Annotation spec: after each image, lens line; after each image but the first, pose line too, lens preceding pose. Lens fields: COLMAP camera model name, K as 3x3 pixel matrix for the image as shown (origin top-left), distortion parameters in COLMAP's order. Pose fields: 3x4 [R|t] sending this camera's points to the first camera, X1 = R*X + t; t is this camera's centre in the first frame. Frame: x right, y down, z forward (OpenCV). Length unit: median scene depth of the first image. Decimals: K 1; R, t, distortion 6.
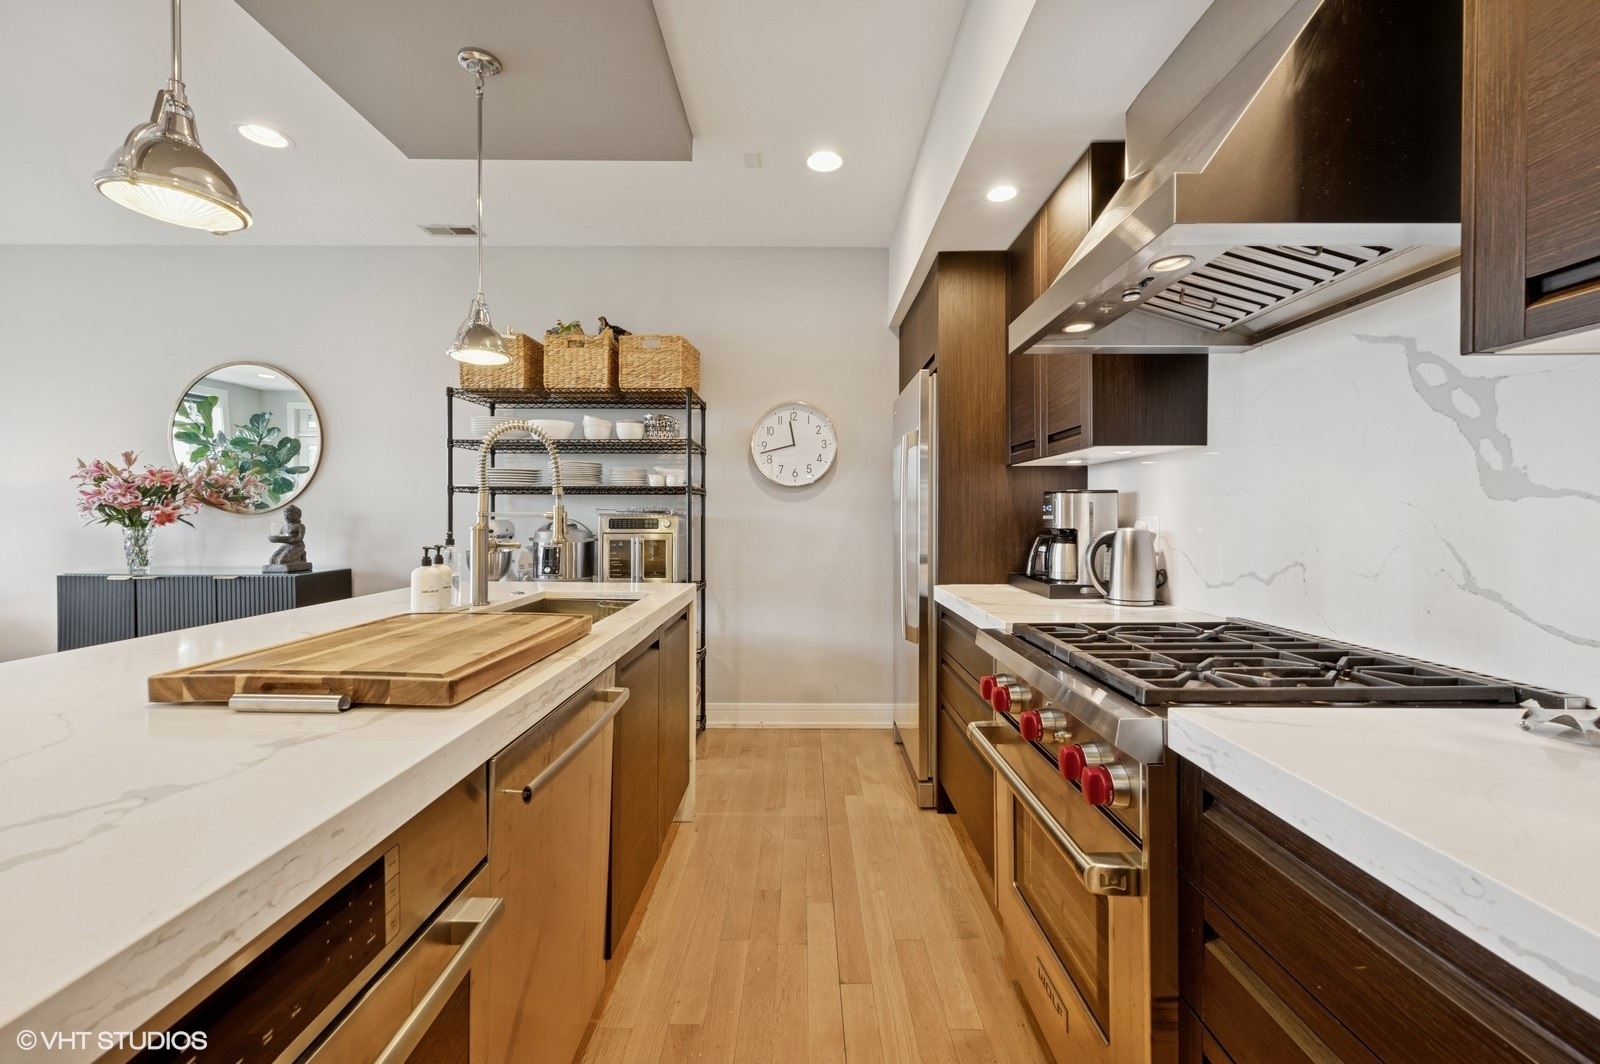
lens RADIAL K [[638.6, 0, 799.6], [0, 638.6, 523.0], [0, 0, 1]] dist [0.001714, 0.000072]
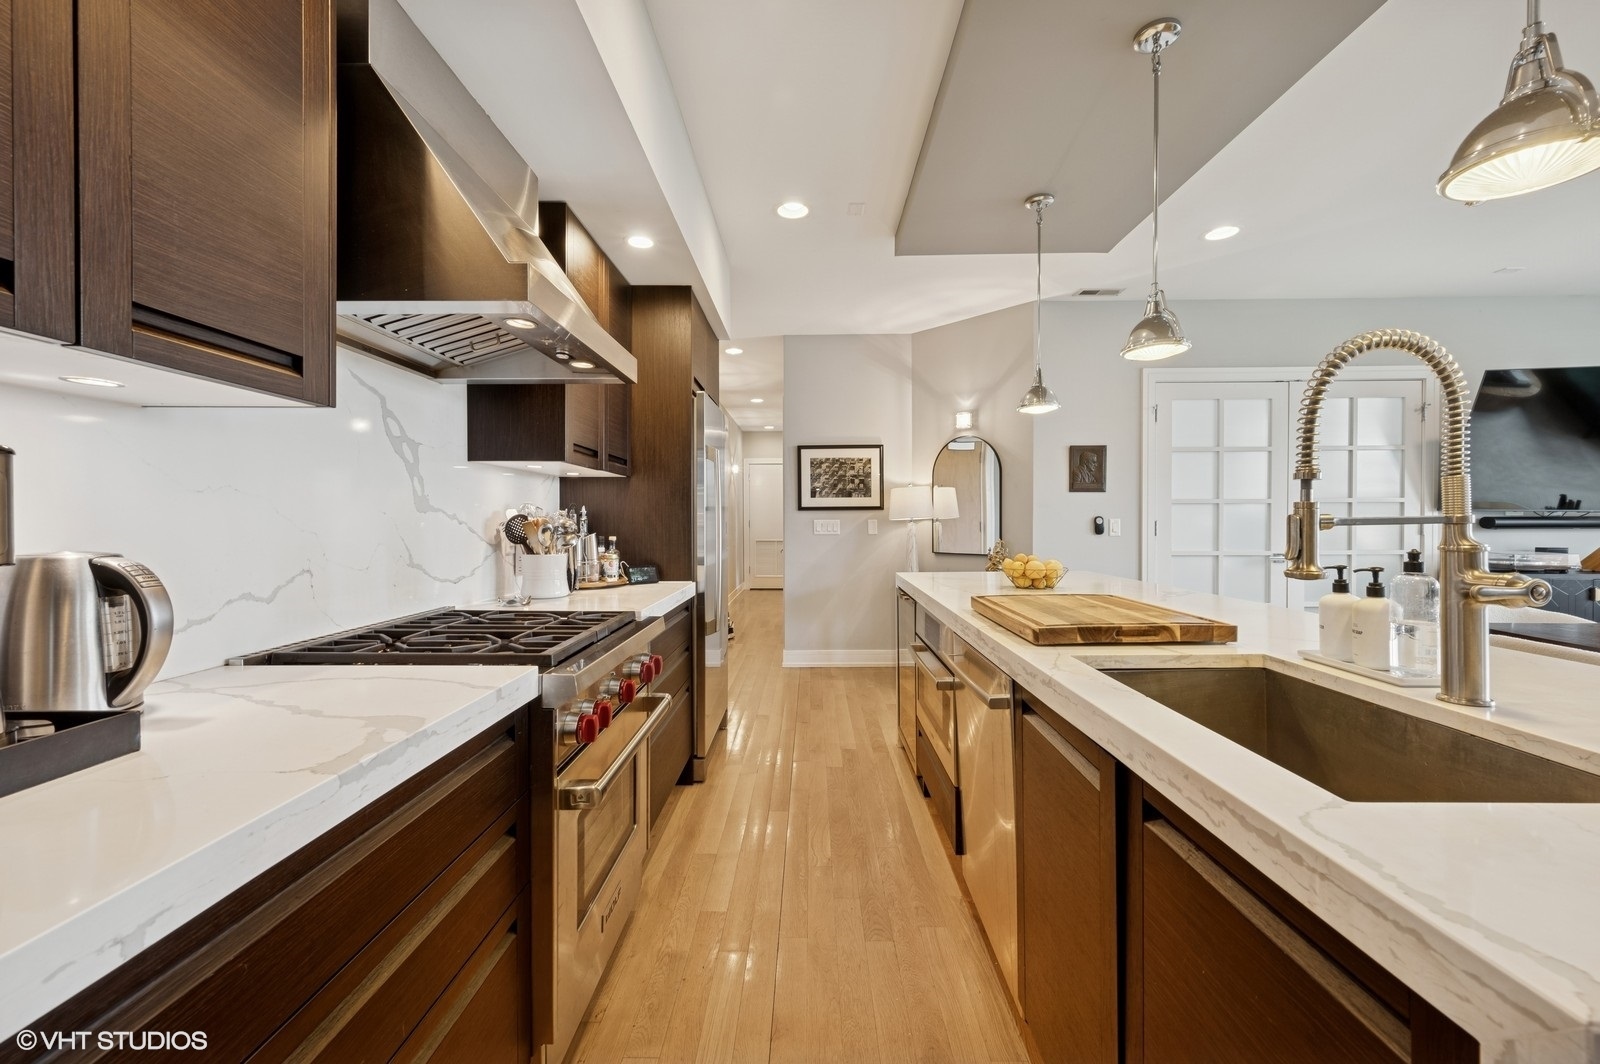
lens RADIAL K [[638.6, 0, 795.6], [0, 638.6, 522.6], [0, 0, 1]] dist [0.001714, 0.000072]
pose [[-0.999581, 0.000115, 0.028947, 0.002216], [0.000597, 0.999862, 0.016617, -0.032912], [-0.028941, 0.016627, -0.999443, 2.439489]]
